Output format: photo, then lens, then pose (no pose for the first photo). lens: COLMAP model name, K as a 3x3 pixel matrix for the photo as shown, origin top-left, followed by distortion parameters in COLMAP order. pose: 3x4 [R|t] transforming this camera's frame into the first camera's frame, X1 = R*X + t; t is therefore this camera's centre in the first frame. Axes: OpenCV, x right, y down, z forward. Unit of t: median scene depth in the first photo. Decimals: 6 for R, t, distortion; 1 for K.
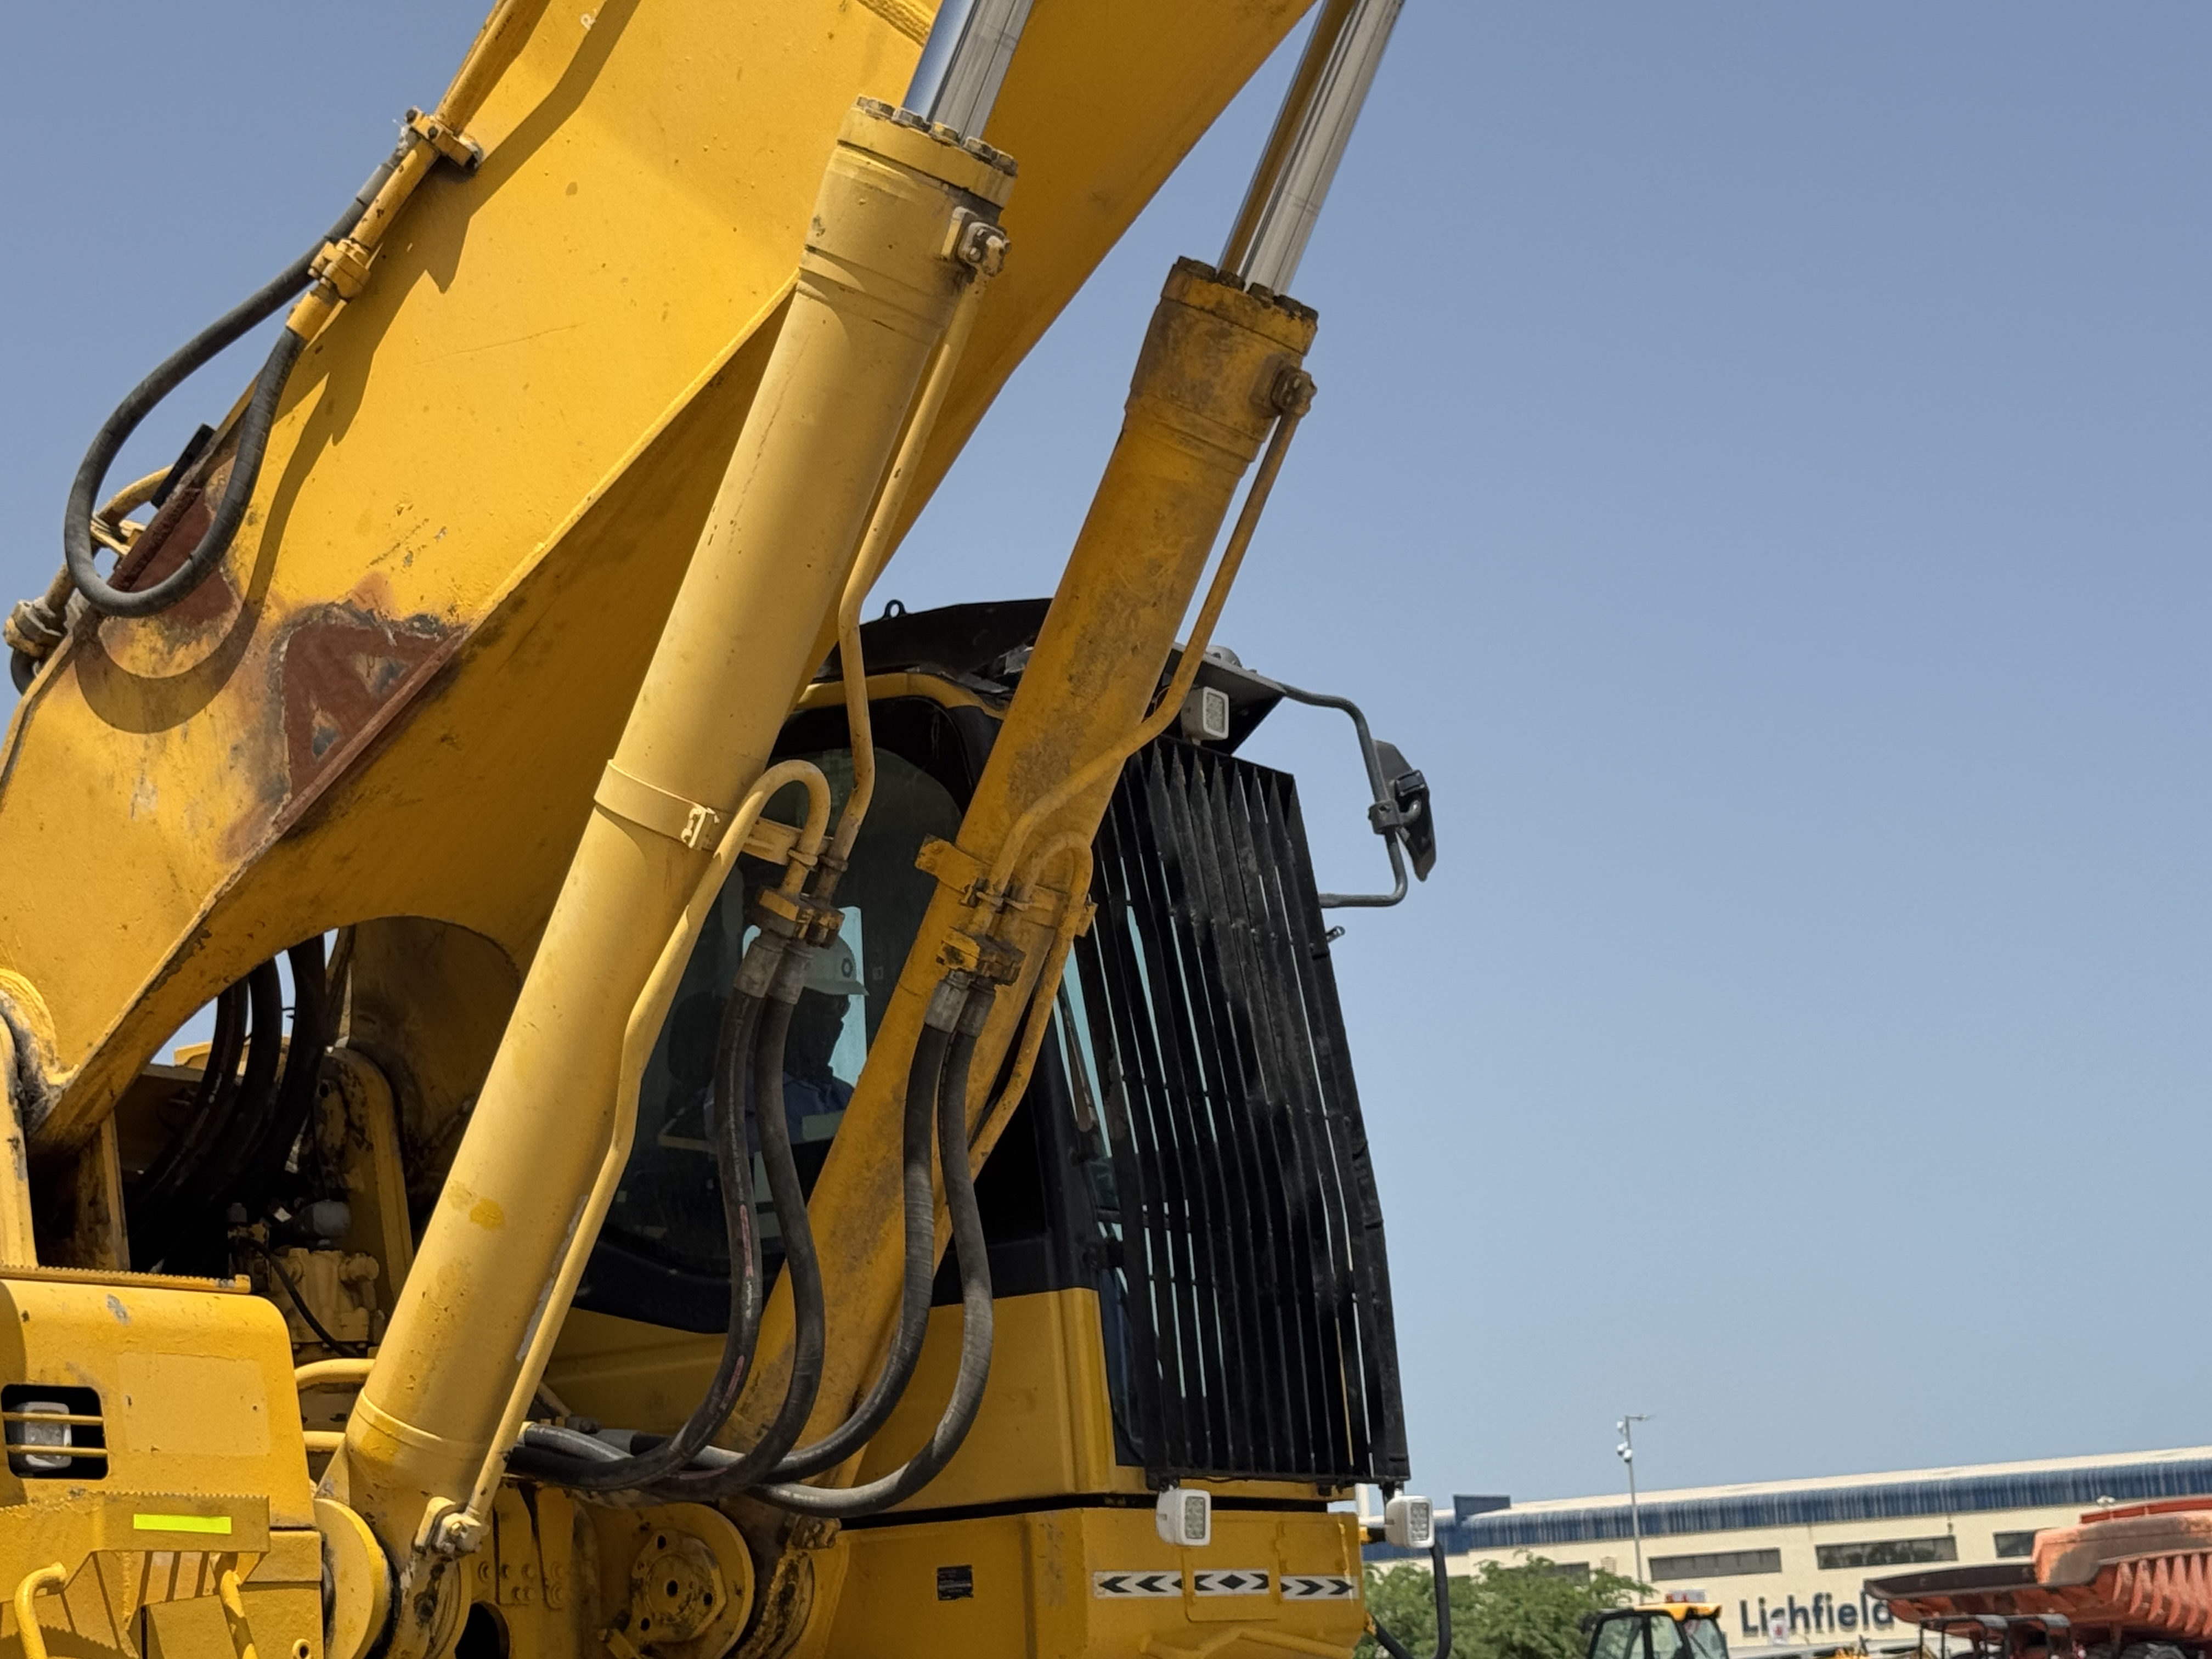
lens RADIAL K [[4000.5, 0, 1111.6], [0, 4000.5, 848.9], [0, 0, 1]] dist [0.134346, 0.000000]
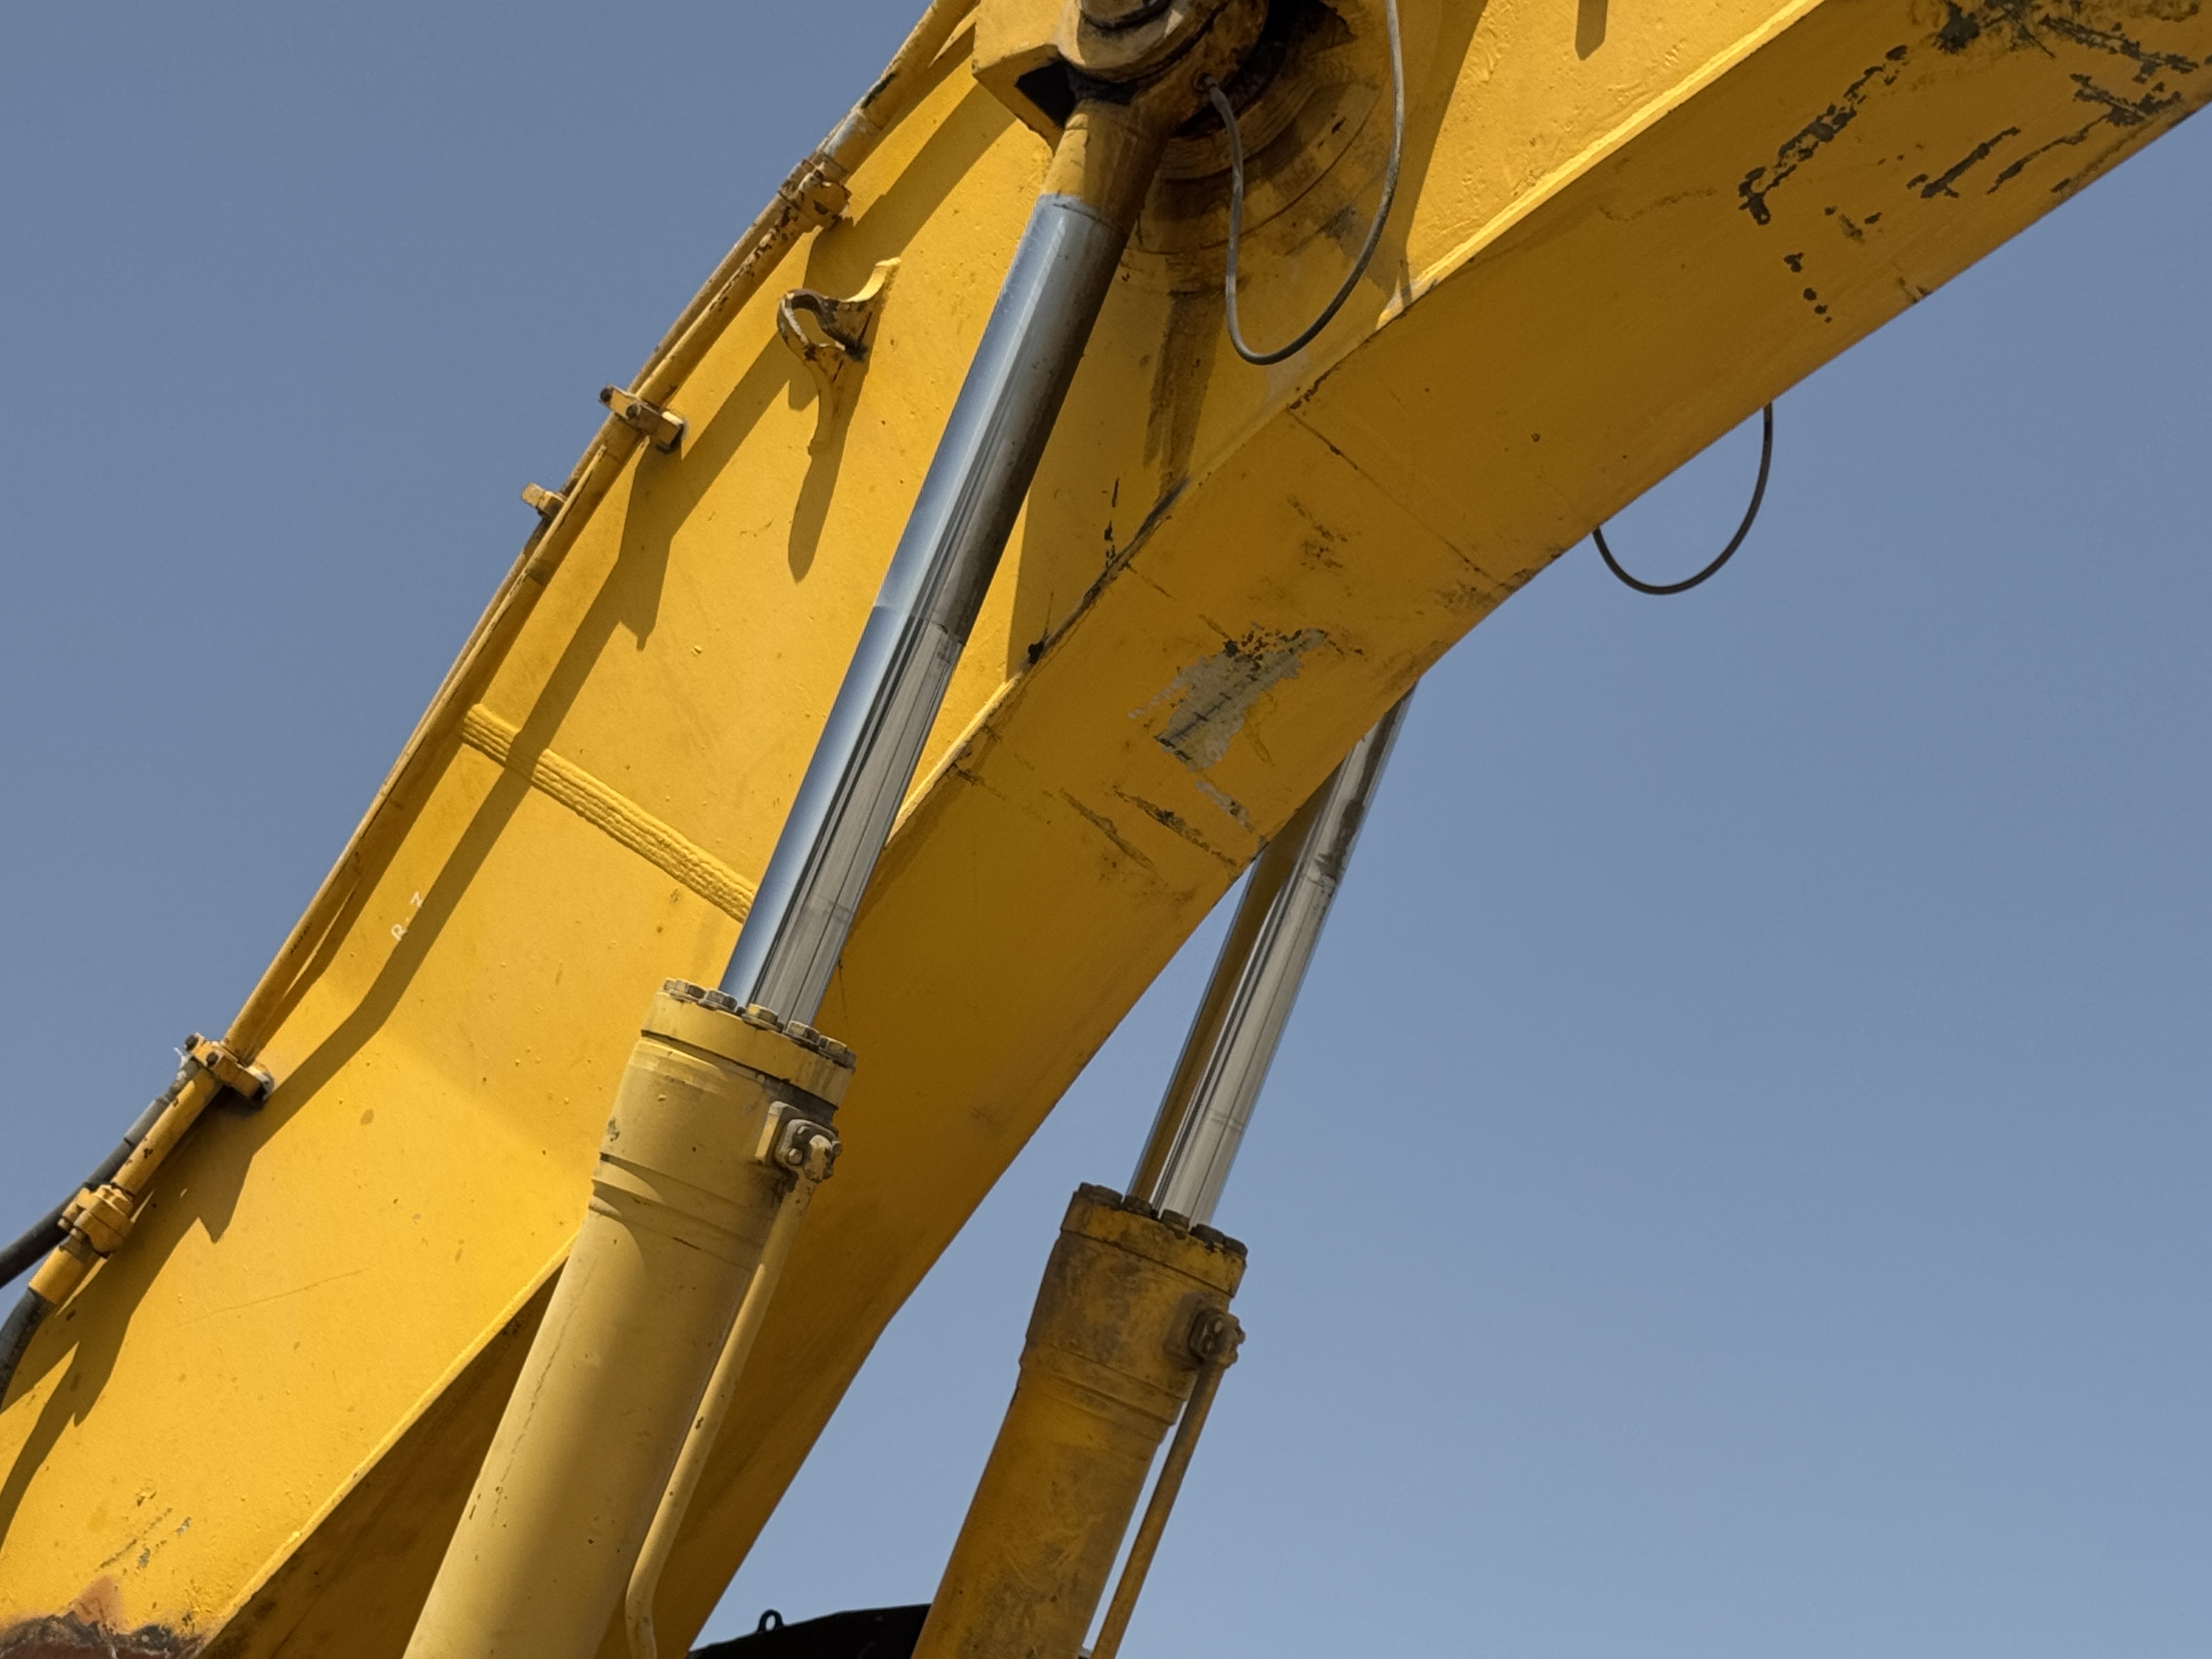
lens RADIAL K [[4000.5, 0, 1103.6], [0, 4000.5, 845.9], [0, 0, 1]] dist [0.134346, 0.000000]
pose [[0.999123, -0.020409, -0.036547, 0.055137], [0.009751, 0.962543, -0.270952, 0.014150], [0.040708, 0.270358, 0.961899, 0.165333]]
